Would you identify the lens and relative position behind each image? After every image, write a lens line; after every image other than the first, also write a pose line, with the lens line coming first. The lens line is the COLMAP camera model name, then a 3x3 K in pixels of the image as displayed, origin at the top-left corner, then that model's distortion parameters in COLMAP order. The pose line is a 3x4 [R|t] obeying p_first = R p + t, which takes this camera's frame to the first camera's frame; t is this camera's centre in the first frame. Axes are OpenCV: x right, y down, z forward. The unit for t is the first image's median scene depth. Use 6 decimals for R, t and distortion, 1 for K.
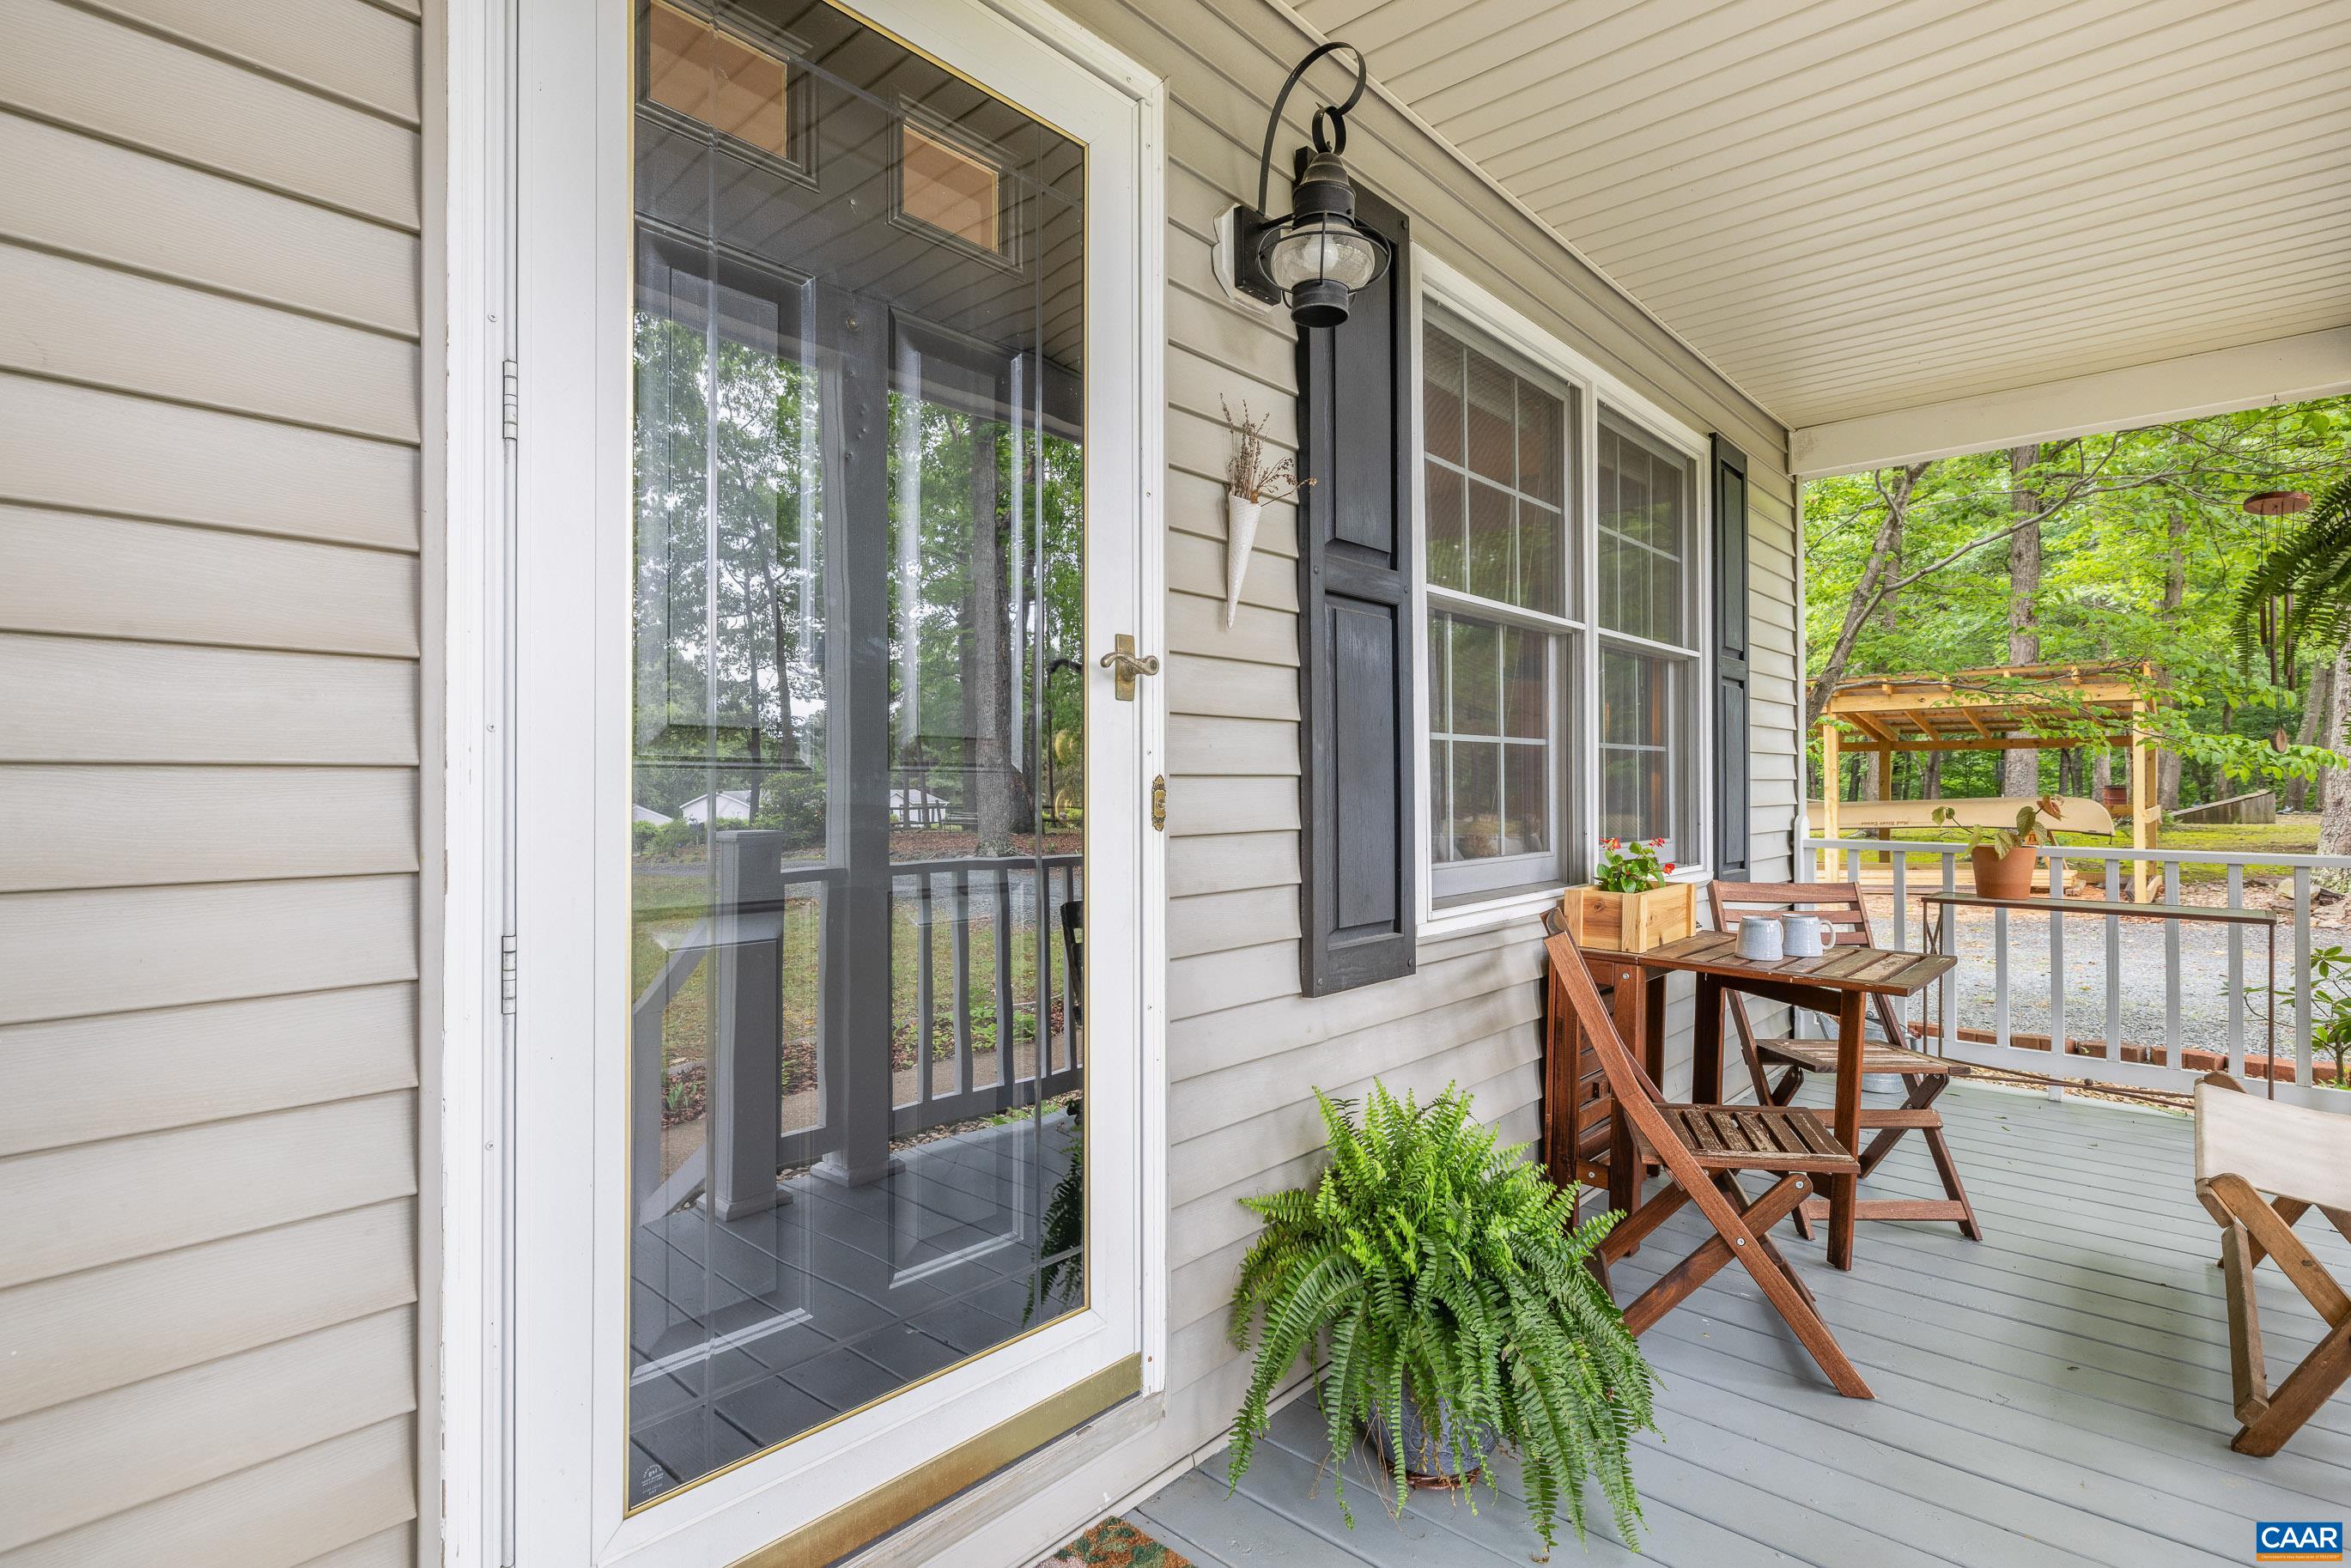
lens RADIAL K [[1164.9, 0, 1175.3], [0, 1164.9, 775.7], [0, 0, 1]] dist [-0.000750, -0.000482]
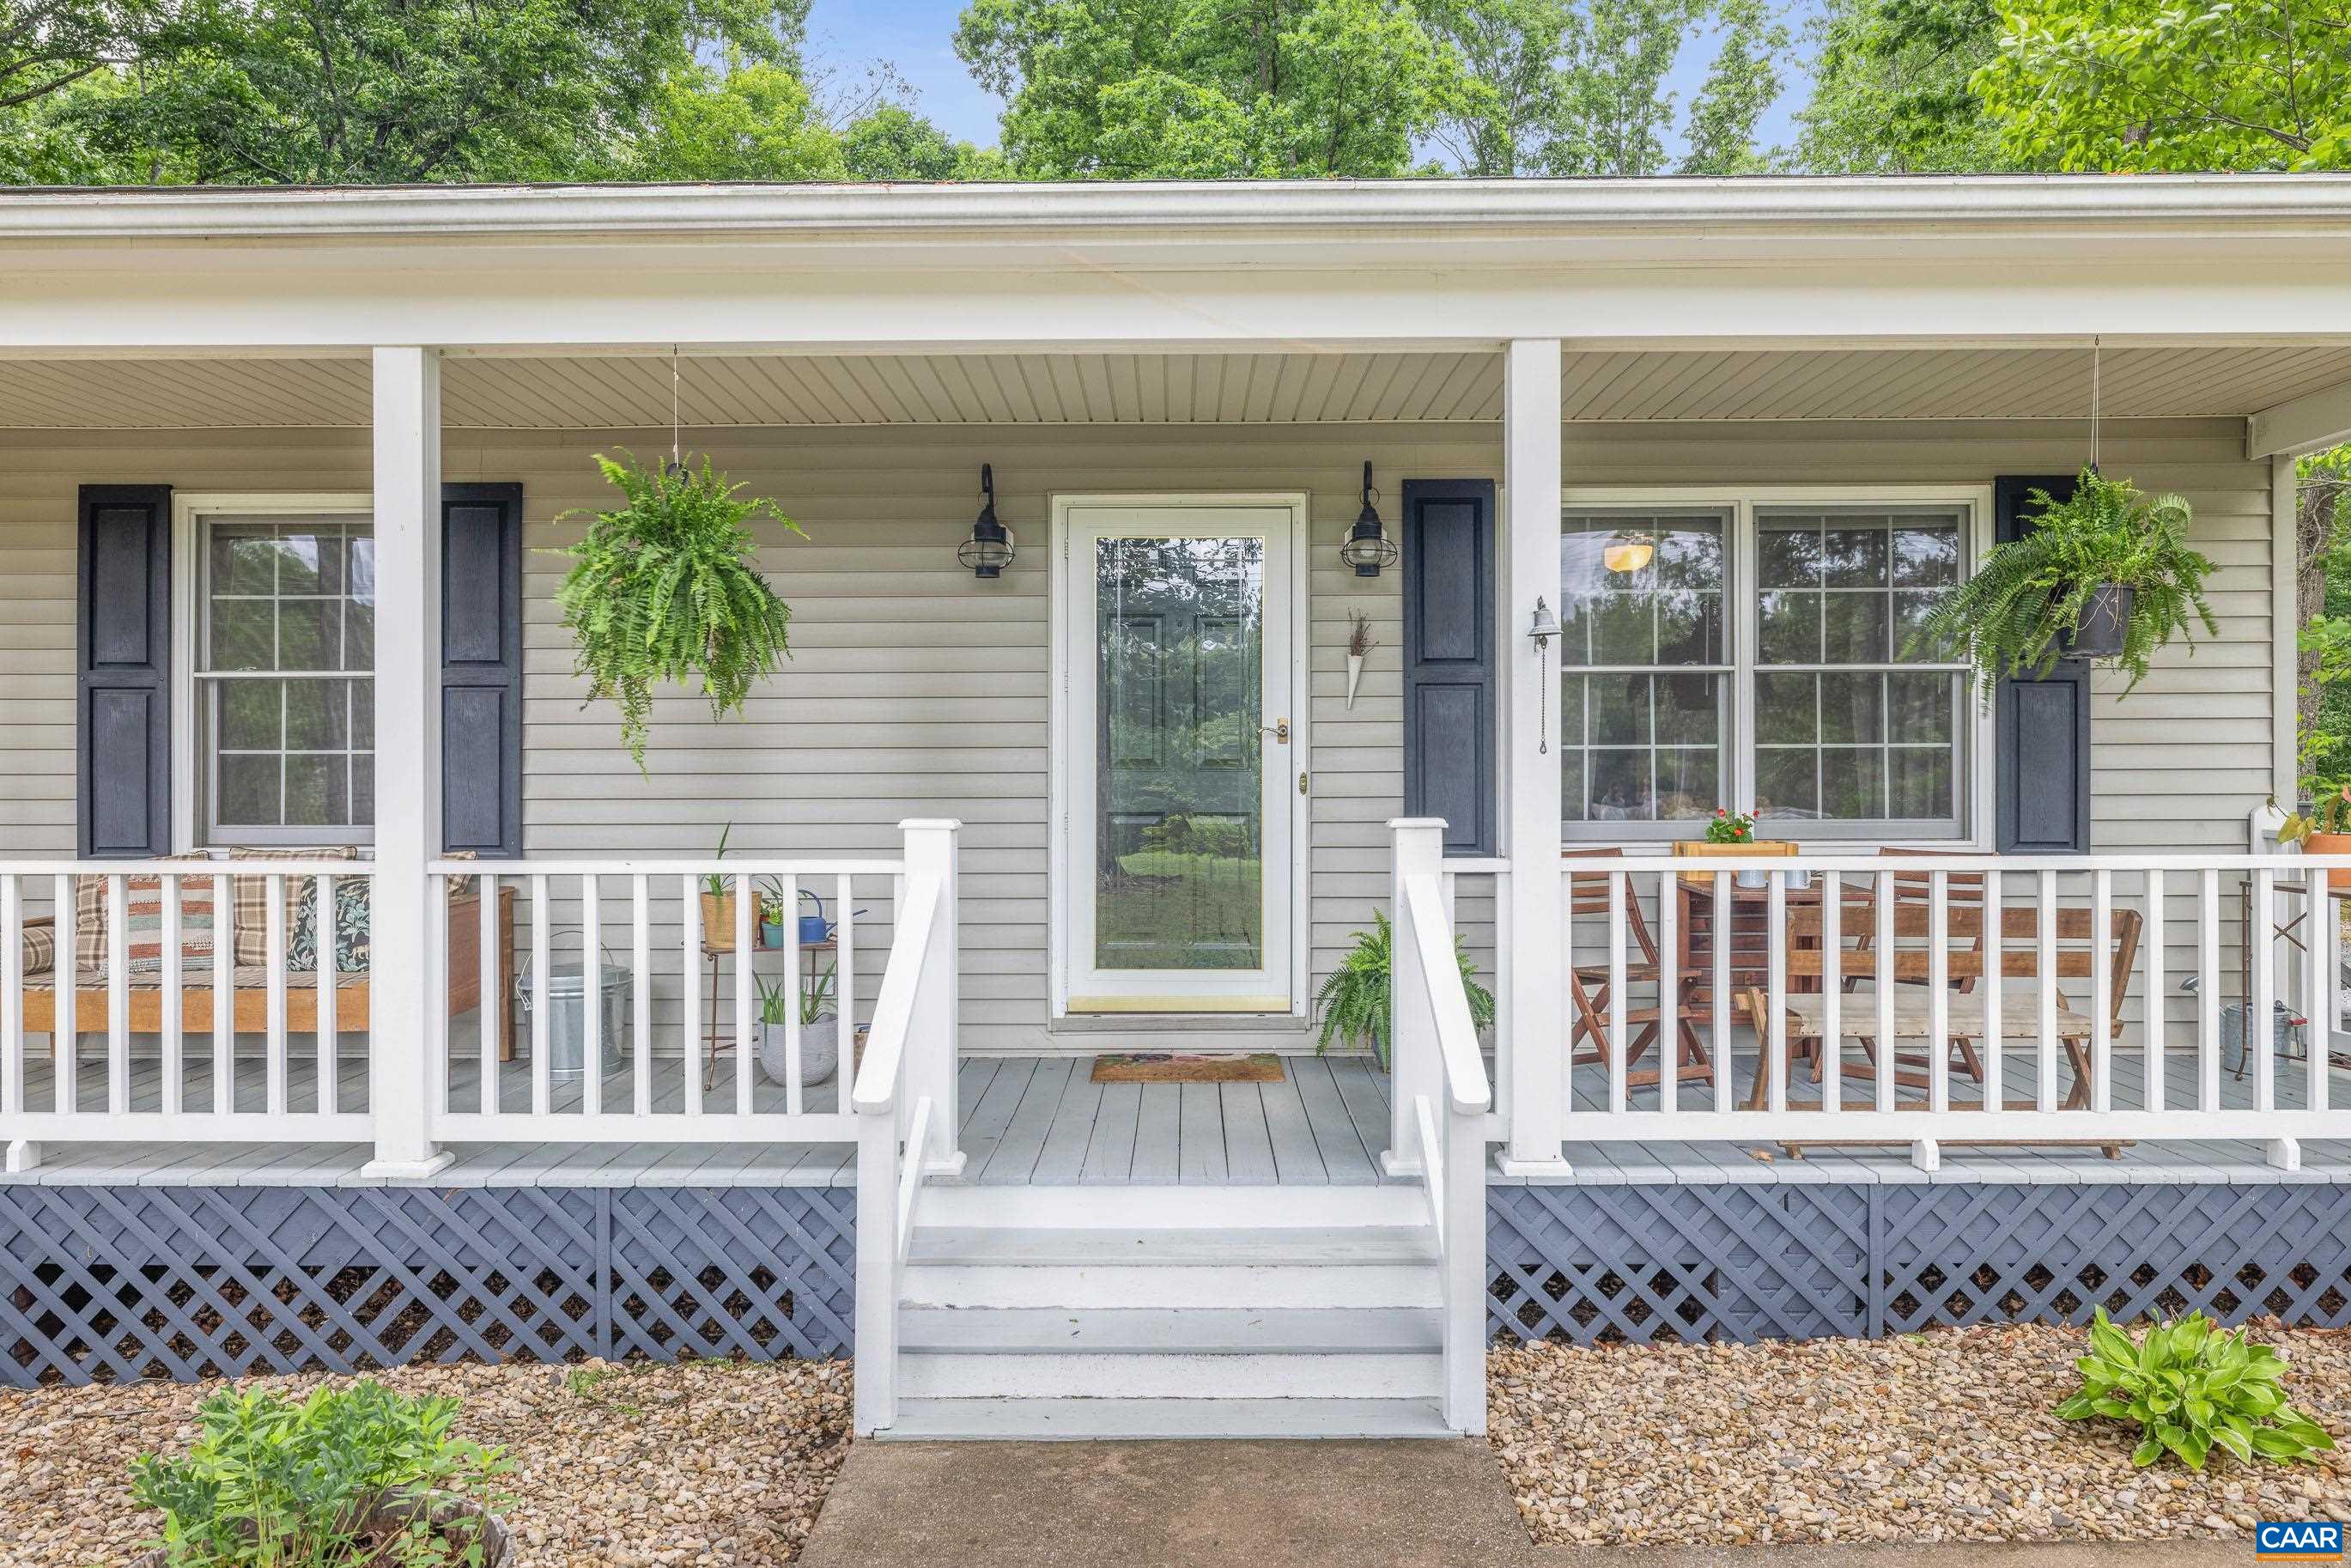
lens RADIAL K [[1683.0, 0, 1167.9], [0, 1683.0, 743.9], [0, 0, 1]] dist [-0.003907, -0.005823]
pose [[0.663717, -0.008221, -0.747939, 2.008324], [0.000407, 0.999943, -0.010629, -0.018881], [0.747984, 0.006750, 0.663683, -1.297223]]
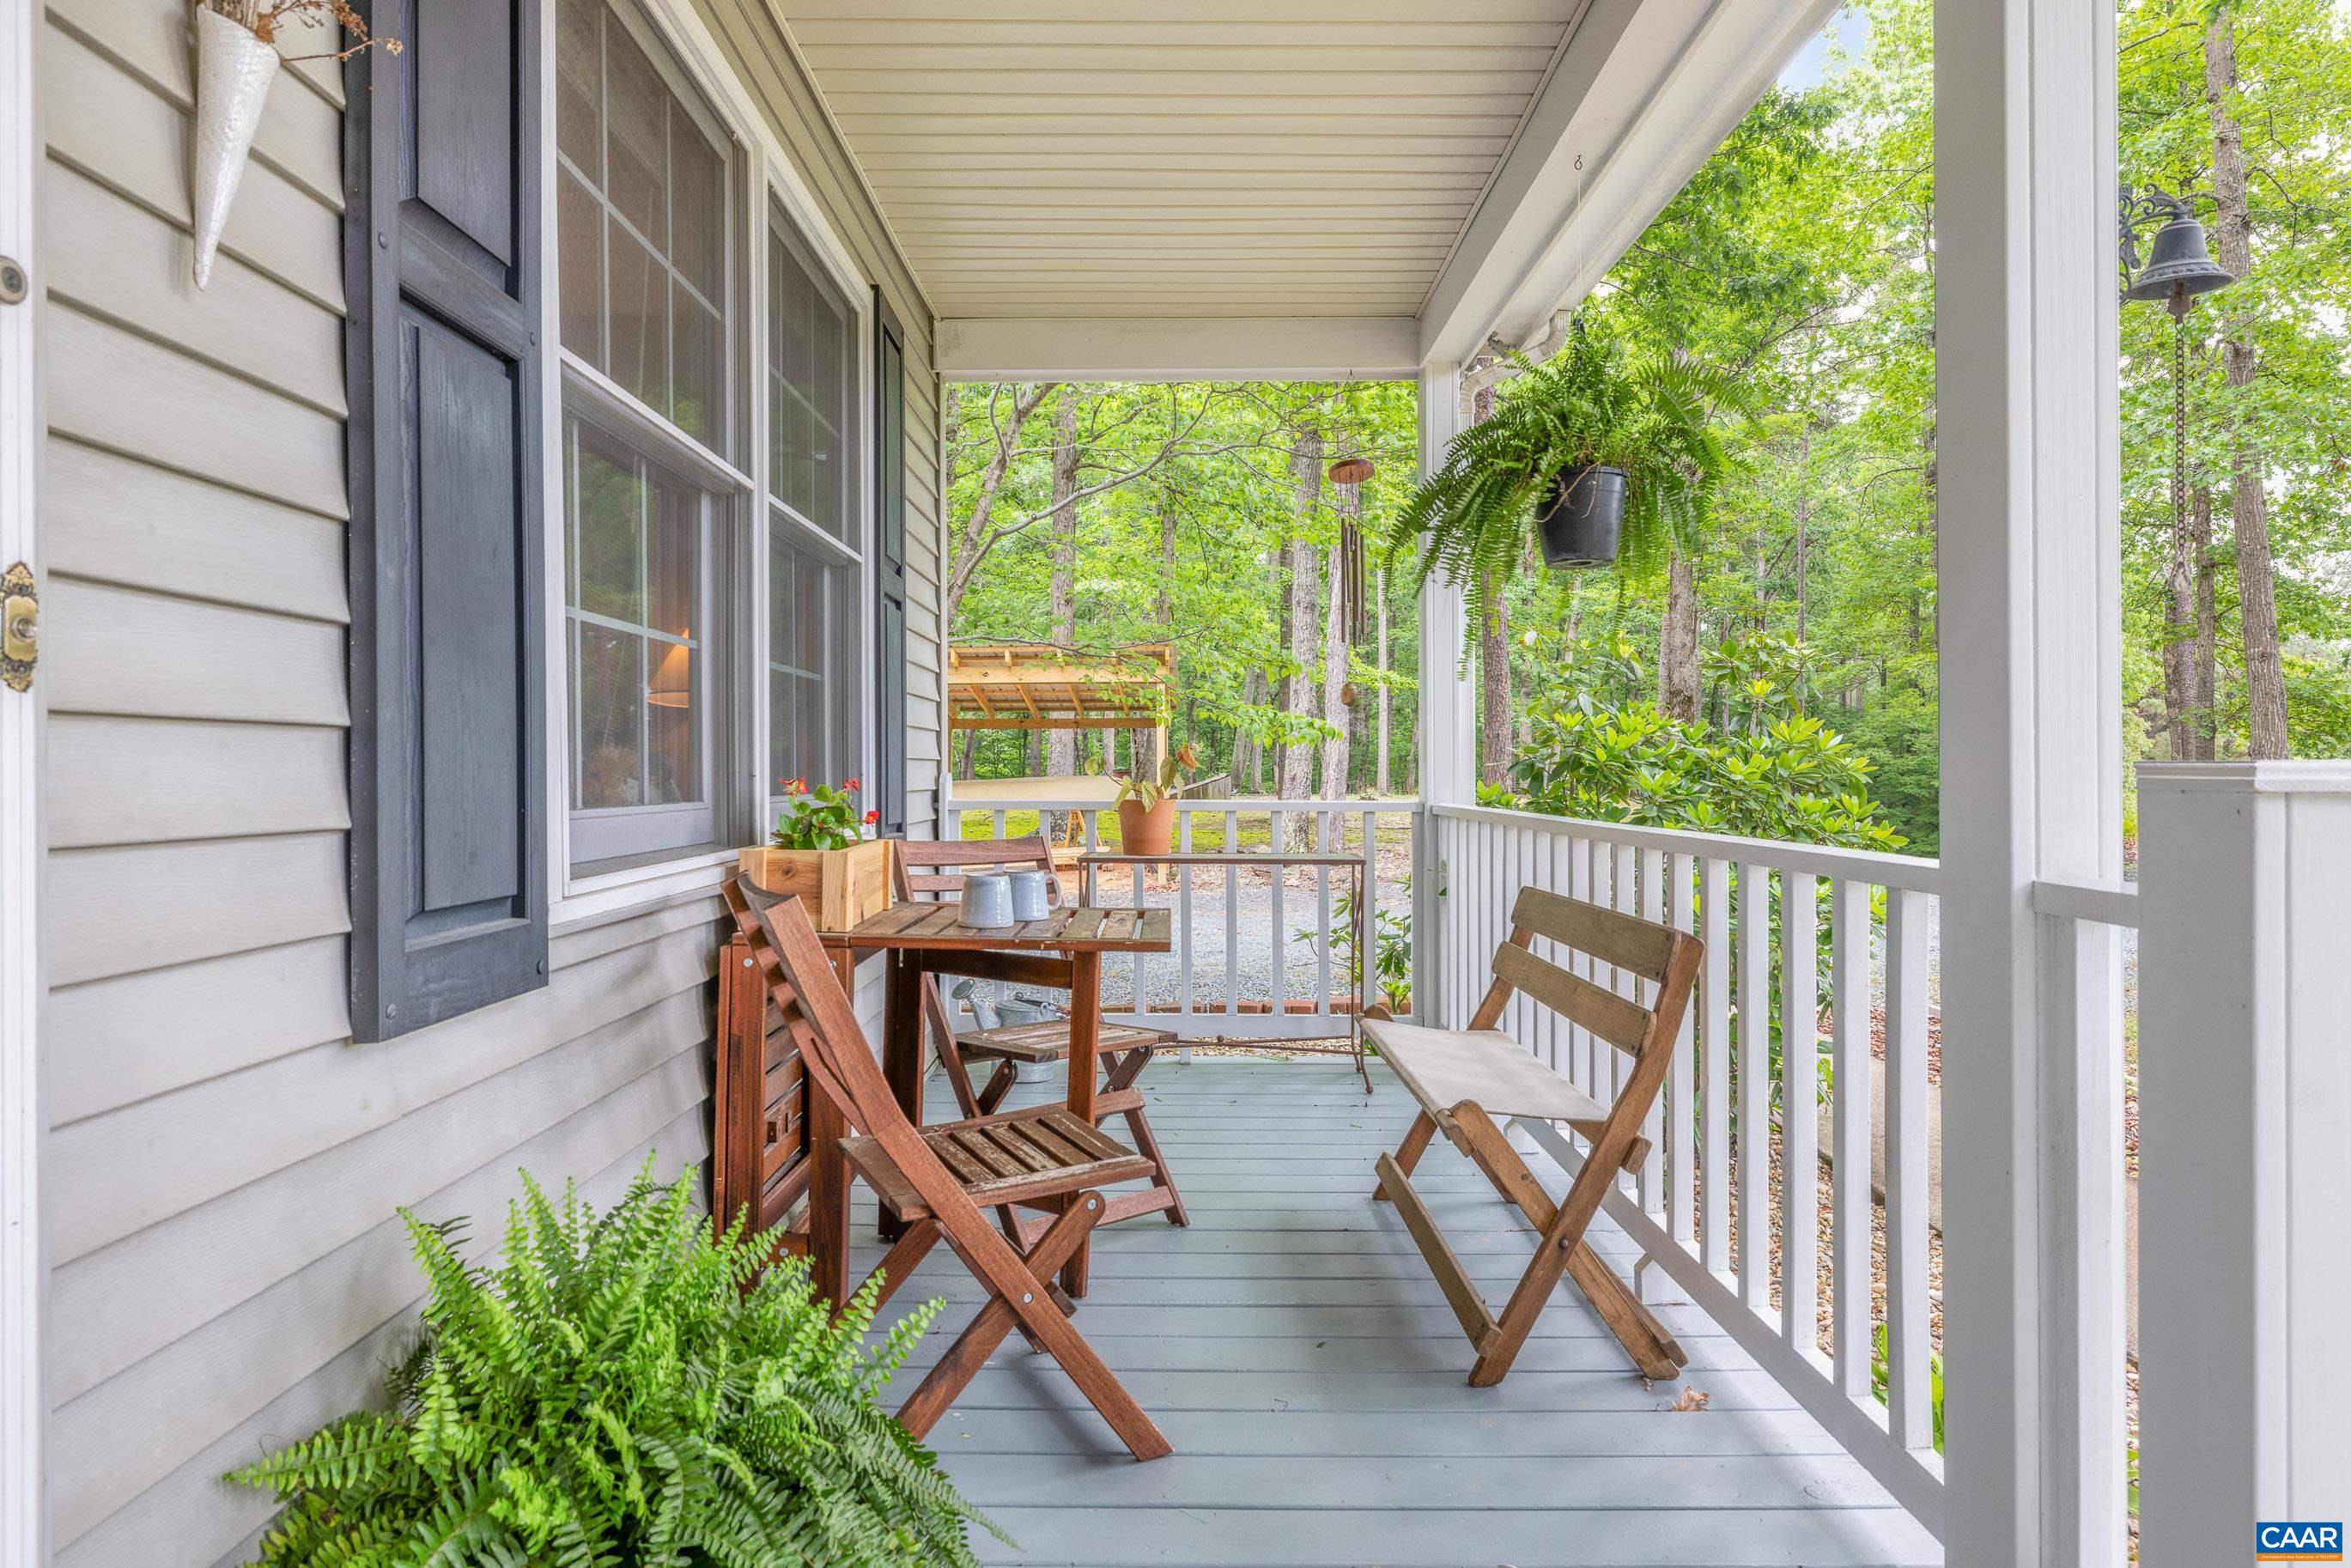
lens RADIAL K [[1384.2, 0, 1176.9], [0, 1384.2, 772.4], [0, 0, 1]] dist [-0.009544, 0.006535]
pose [[0.741888, 0.000842, 0.670523, -0.030926], [-0.004380, 0.999984, 0.003590, 0.059538], [-0.670509, -0.005600, 0.741880, 0.271332]]
